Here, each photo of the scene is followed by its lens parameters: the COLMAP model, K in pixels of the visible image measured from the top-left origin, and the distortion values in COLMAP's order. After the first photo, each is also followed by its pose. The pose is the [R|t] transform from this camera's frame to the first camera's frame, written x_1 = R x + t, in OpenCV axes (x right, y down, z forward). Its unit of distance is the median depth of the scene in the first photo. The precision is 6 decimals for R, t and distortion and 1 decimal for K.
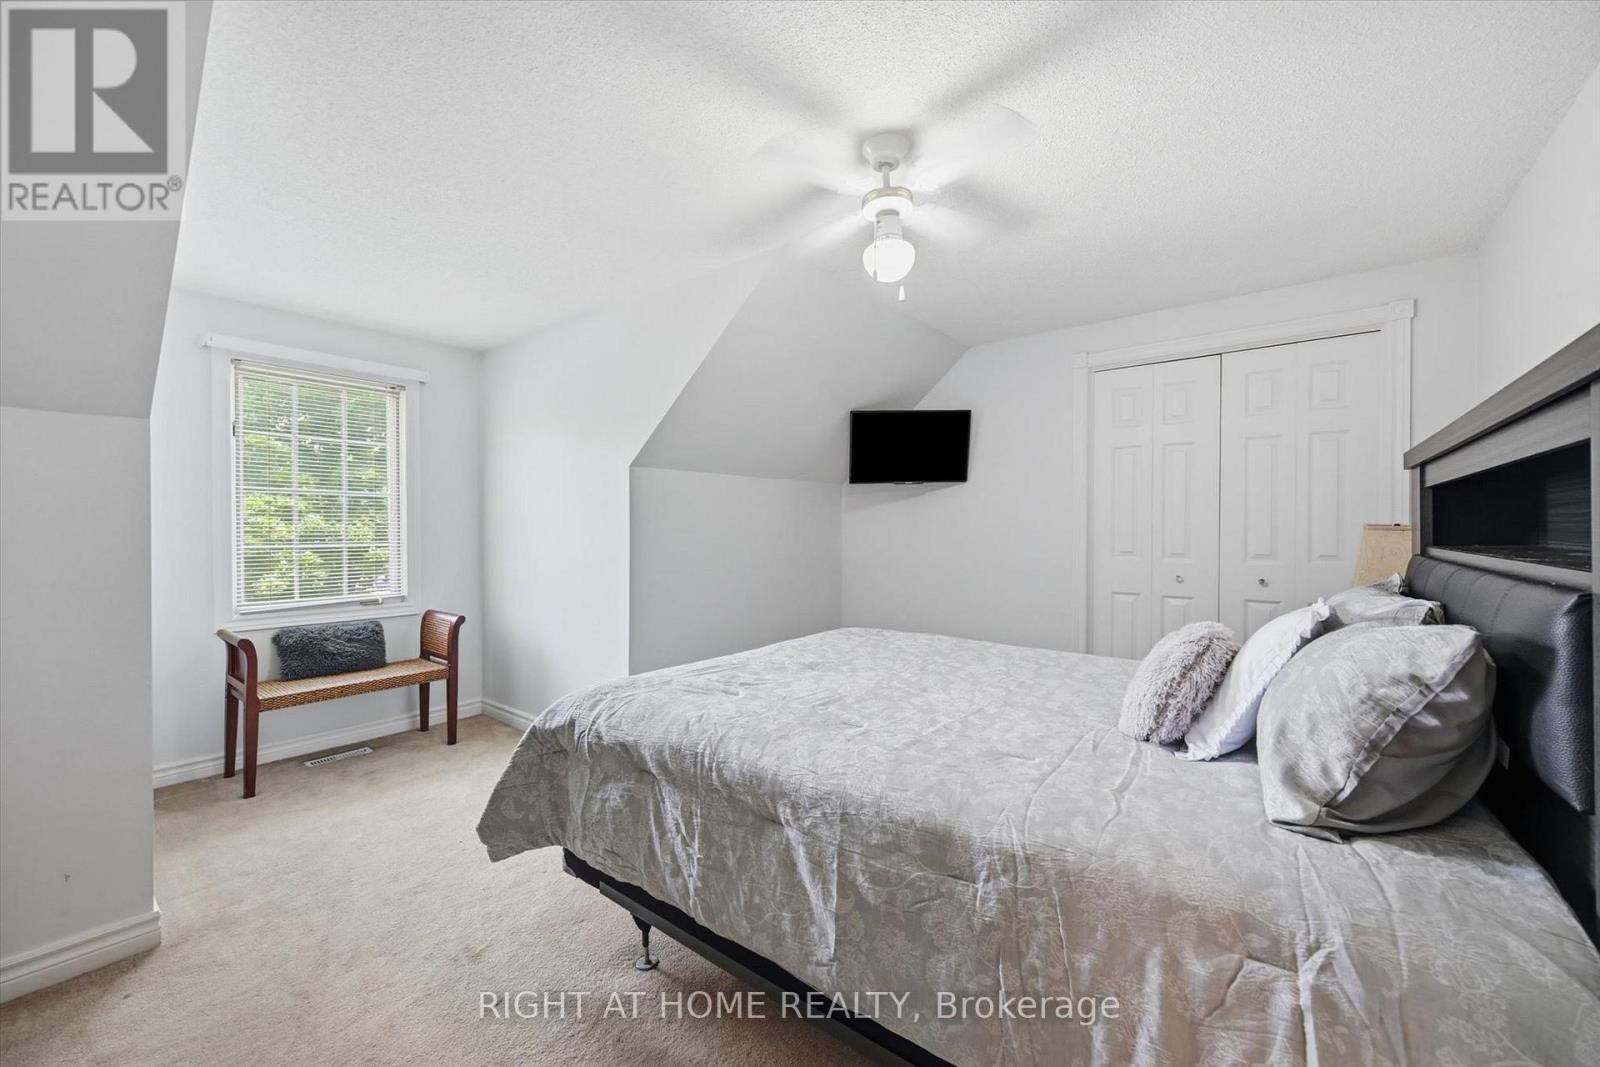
lens RADIAL K [[638.6, 0, 797.2], [0, 638.6, 531.7], [0, 0, 1]] dist [0.000987, 0.000081]
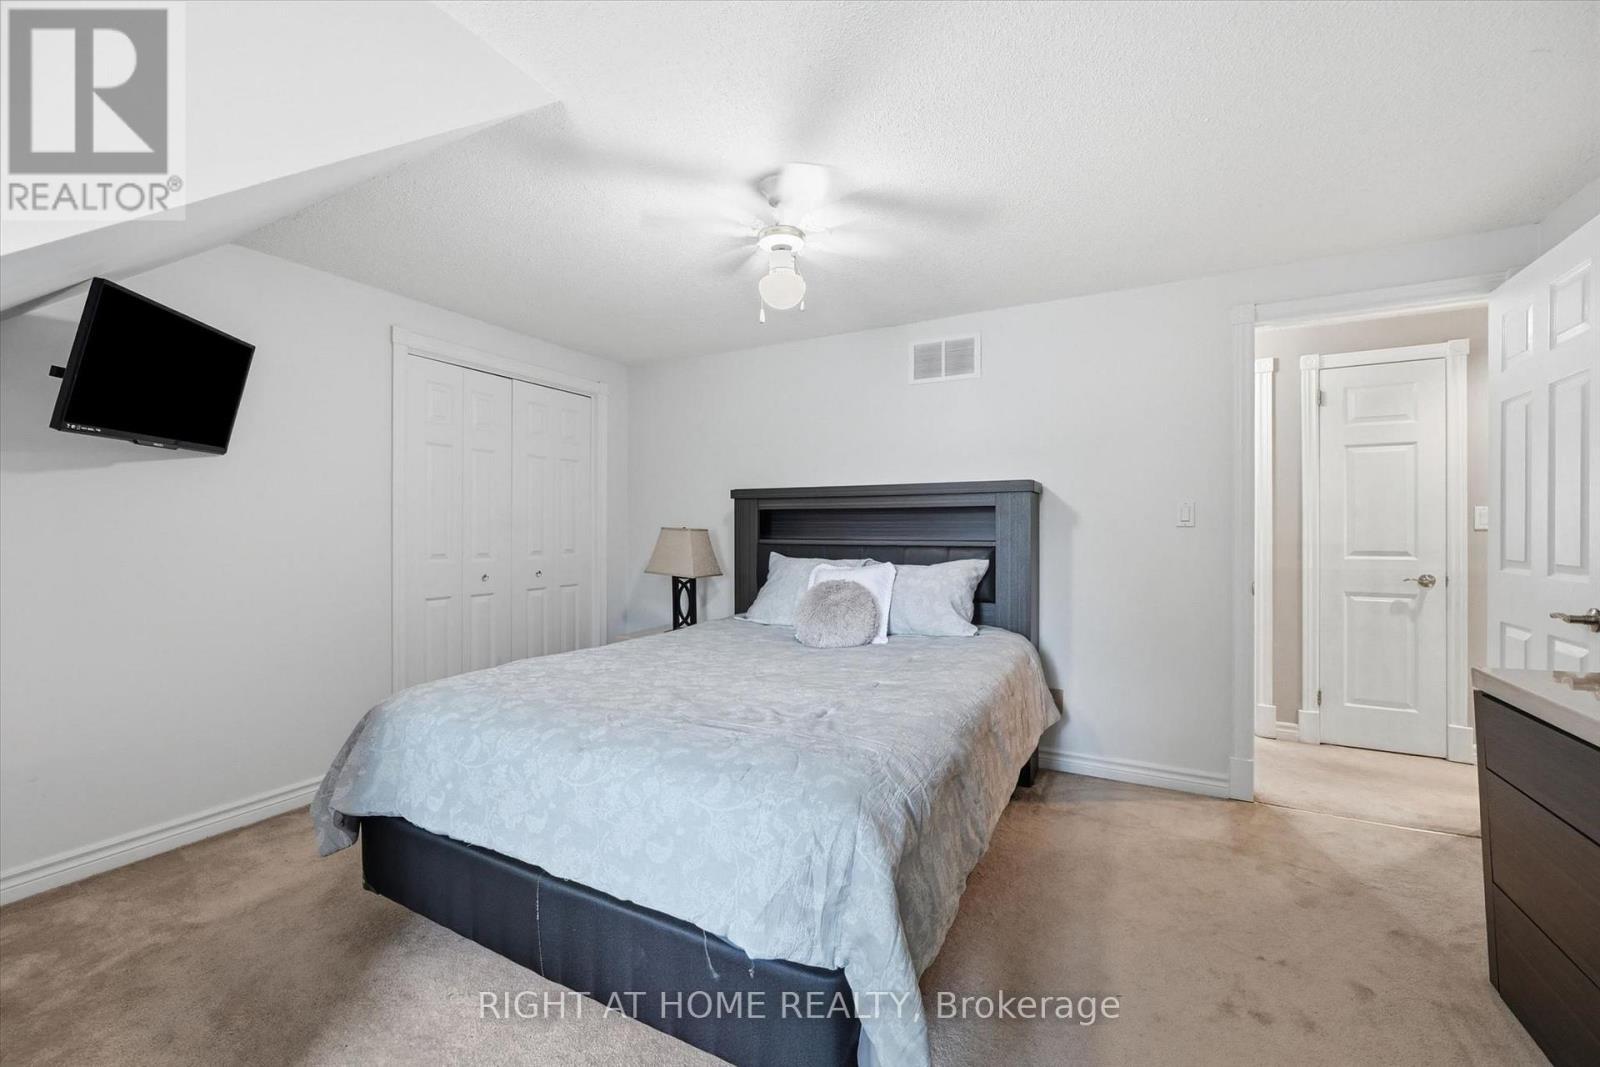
lens RADIAL K [[638.6, 0, 800.0], [0, 638.6, 533.5], [0, 0, 1]] dist [0.000987, 0.000081]
pose [[-0.159129, -0.001099, 0.987257, -0.595953], [-0.001482, 0.999999, 0.000875, -0.000452], [-0.987257, -0.001323, -0.159130, 0.713789]]
